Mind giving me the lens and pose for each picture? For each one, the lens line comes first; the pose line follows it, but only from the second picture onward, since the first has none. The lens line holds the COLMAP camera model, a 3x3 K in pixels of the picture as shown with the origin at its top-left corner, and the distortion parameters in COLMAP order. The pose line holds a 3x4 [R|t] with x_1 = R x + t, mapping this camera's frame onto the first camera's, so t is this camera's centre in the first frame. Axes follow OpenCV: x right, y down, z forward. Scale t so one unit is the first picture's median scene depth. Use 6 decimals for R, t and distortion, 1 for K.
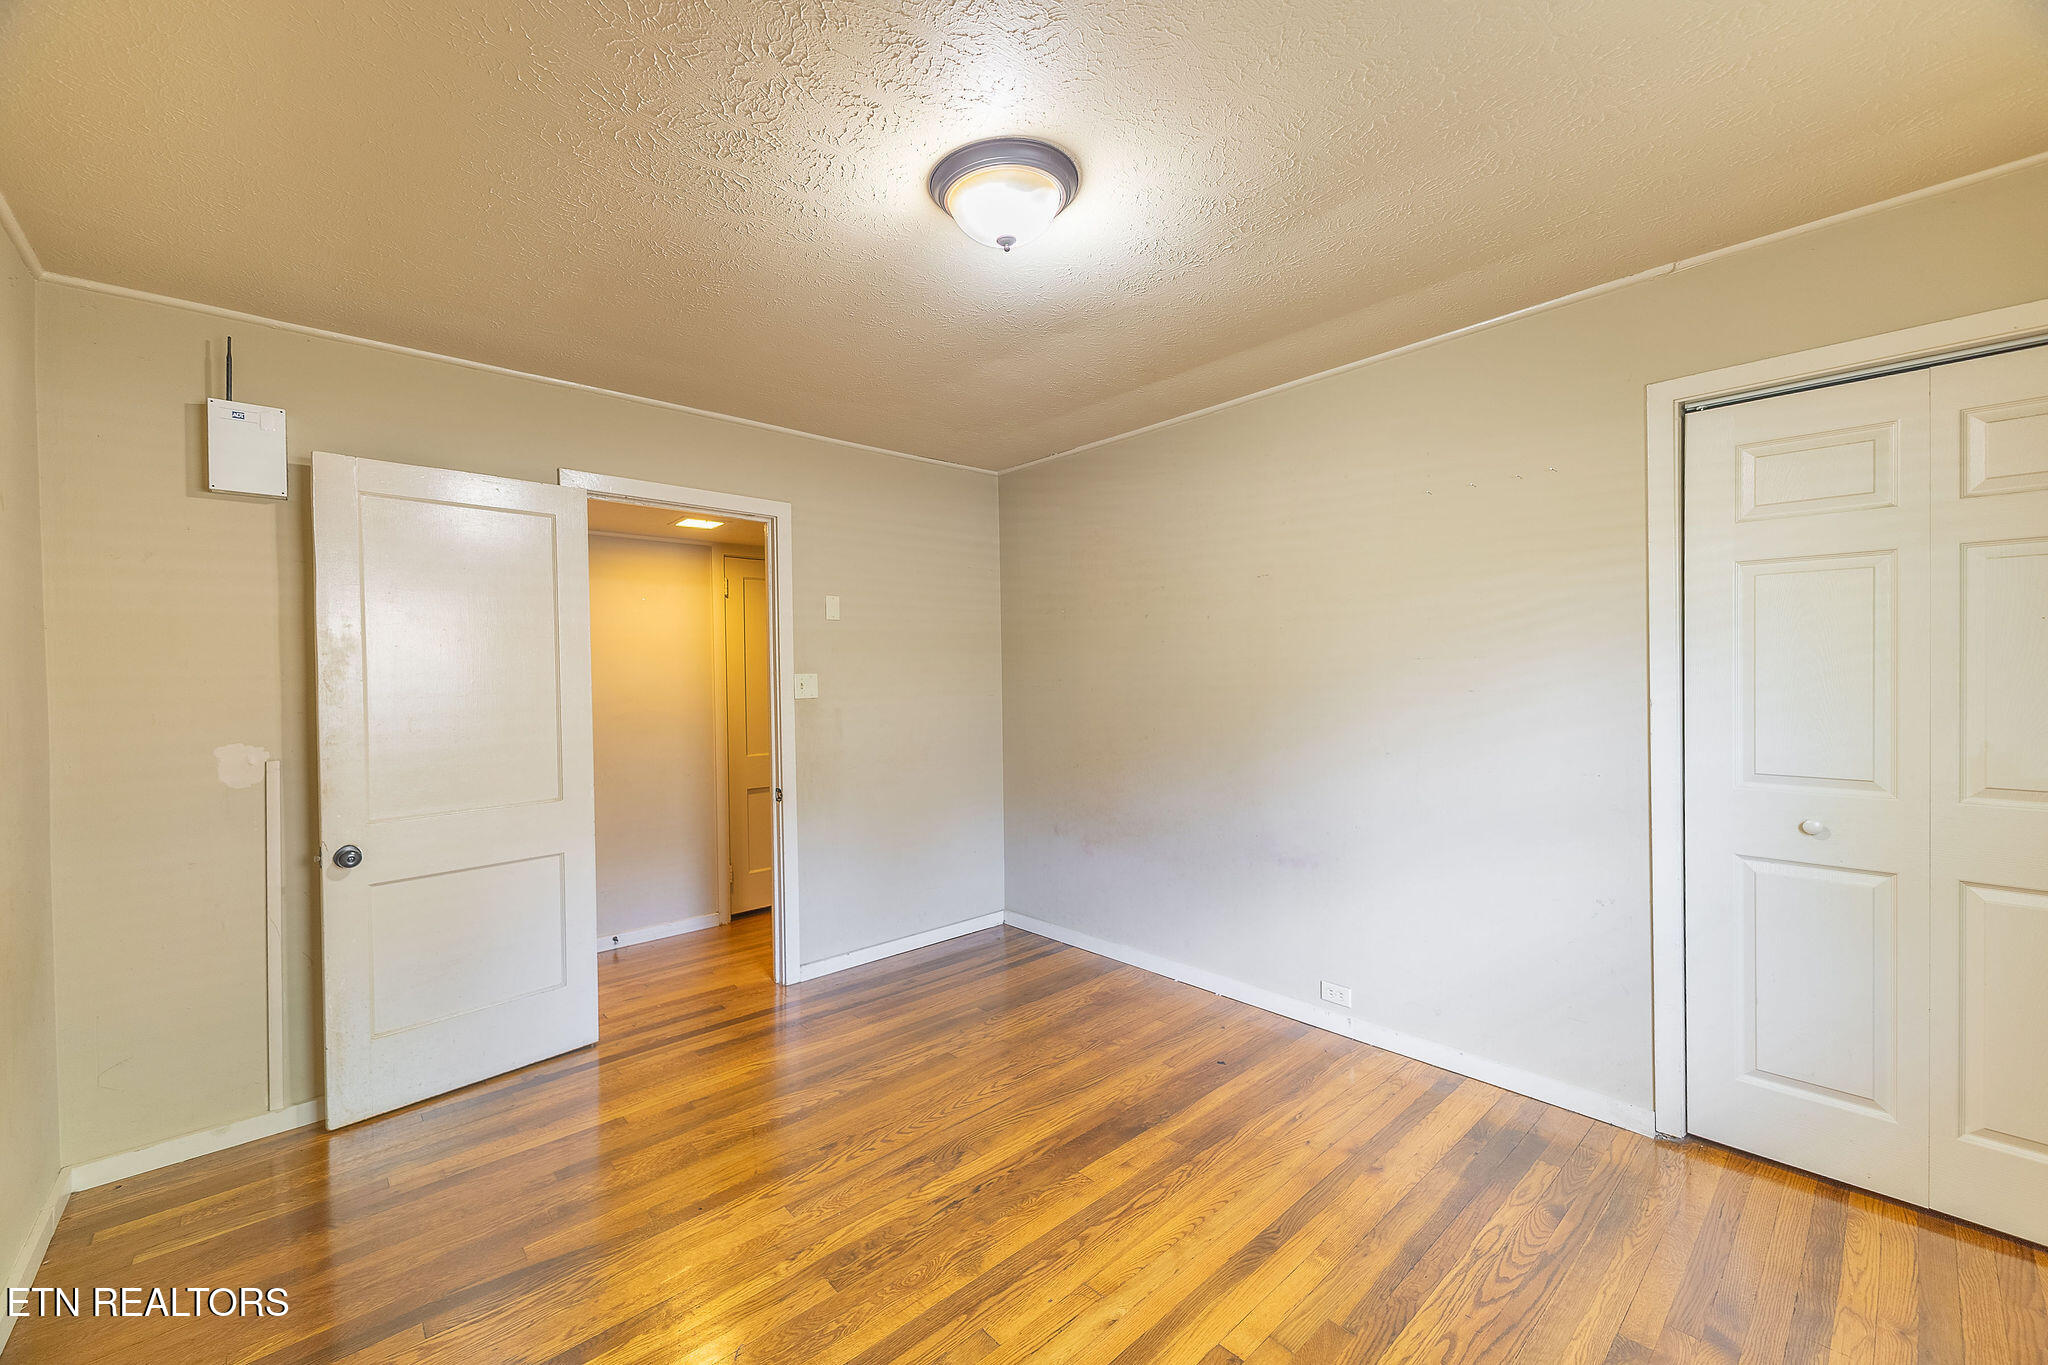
lens RADIAL K [[805.8, 0, 1019.1], [0, 805.8, 679.2], [0, 0, 1]] dist [0.012117, -0.001627]
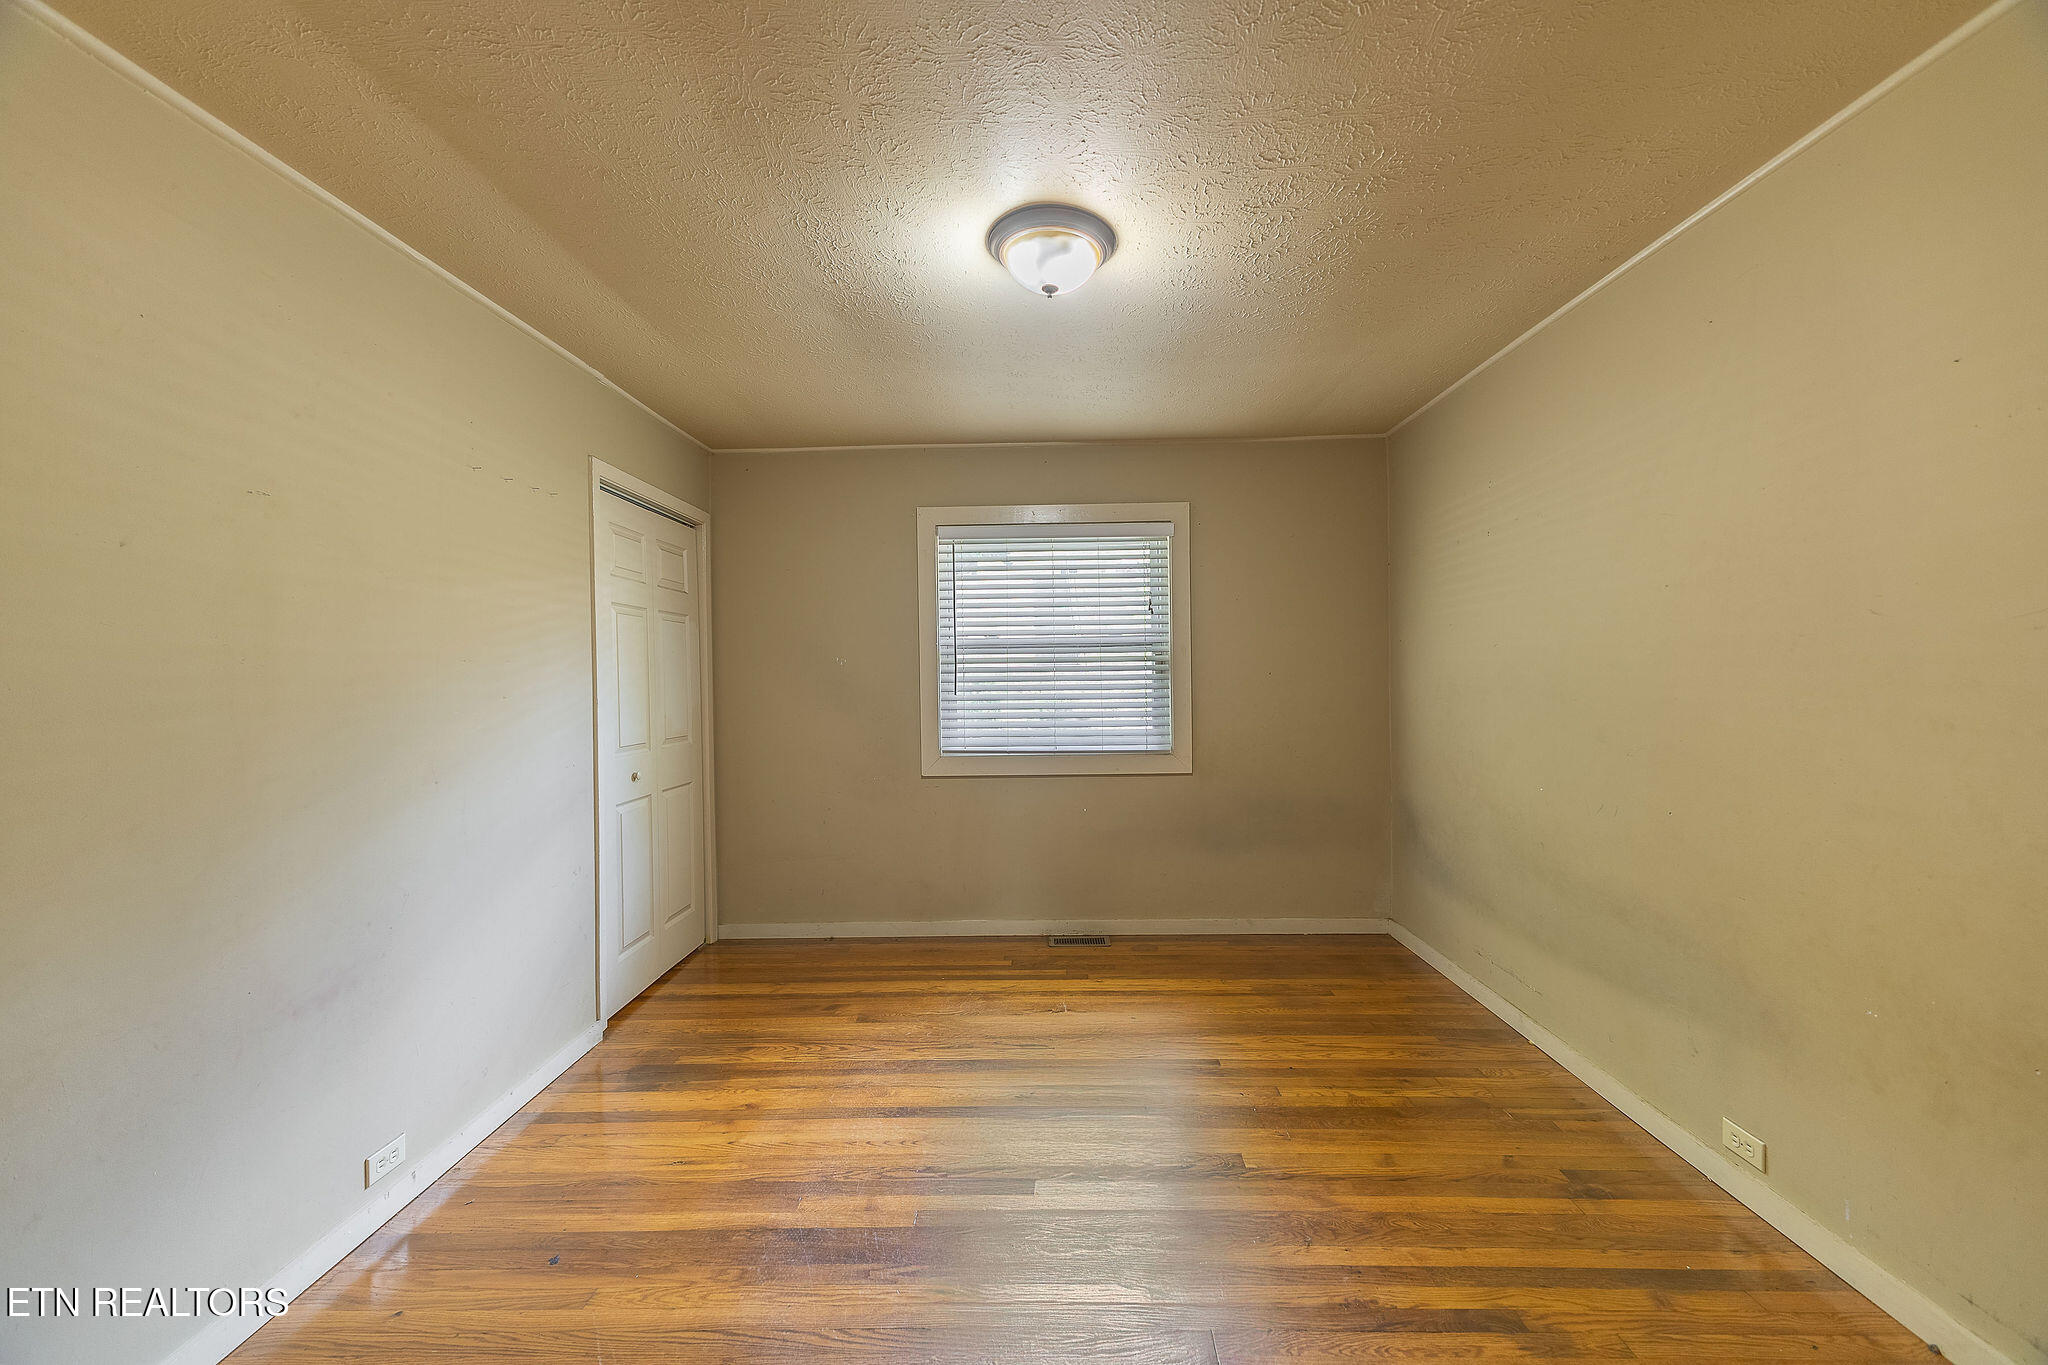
lens RADIAL K [[805.8, 0, 1021.8], [0, 805.8, 678.2], [0, 0, 1]] dist [0.012117, -0.001627]
pose [[-0.726347, 0.021356, 0.686996, -0.613265], [0.029453, 0.999566, 0.000067, 0.010243], [-0.686696, 0.020283, -0.726661, 1.494287]]
